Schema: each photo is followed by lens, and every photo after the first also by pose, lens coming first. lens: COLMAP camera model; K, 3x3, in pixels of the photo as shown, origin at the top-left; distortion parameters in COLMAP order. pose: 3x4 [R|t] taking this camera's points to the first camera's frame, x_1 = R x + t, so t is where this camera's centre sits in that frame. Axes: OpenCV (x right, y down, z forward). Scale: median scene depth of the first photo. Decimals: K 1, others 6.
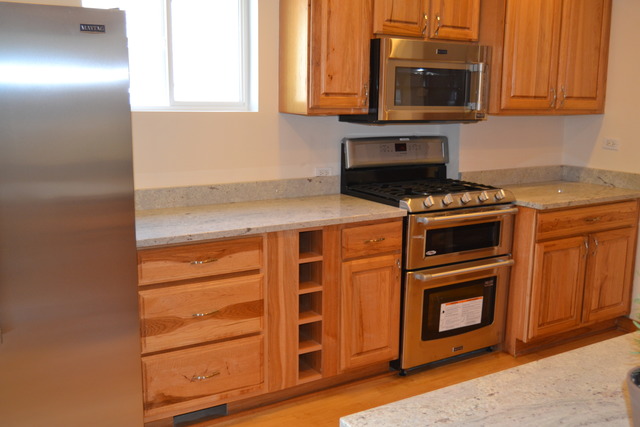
lens RADIAL K [[642.0, 0, 319.5], [0, 642.0, 214.5], [0, 0, 1]] dist [-0.000432, 0.000000]
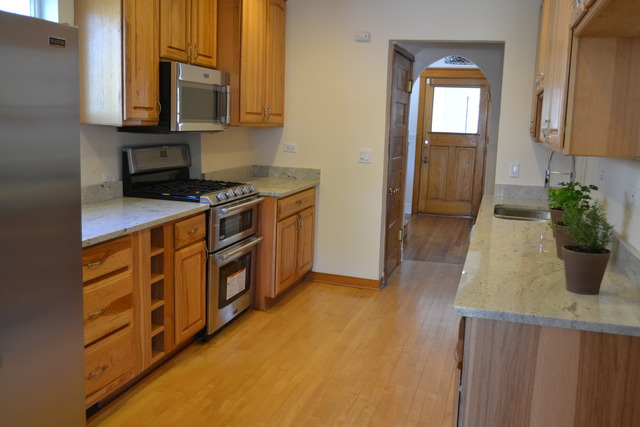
lens RADIAL K [[592.2, 0, 319.1], [0, 592.2, 212.8], [0, 0, 1]] dist [-0.040028, 0.000000]
pose [[0.737261, -0.088486, 0.669788, -0.448106], [0.092517, 0.995270, 0.029650, -0.004267], [-0.669243, 0.040107, 0.741960, 0.020404]]
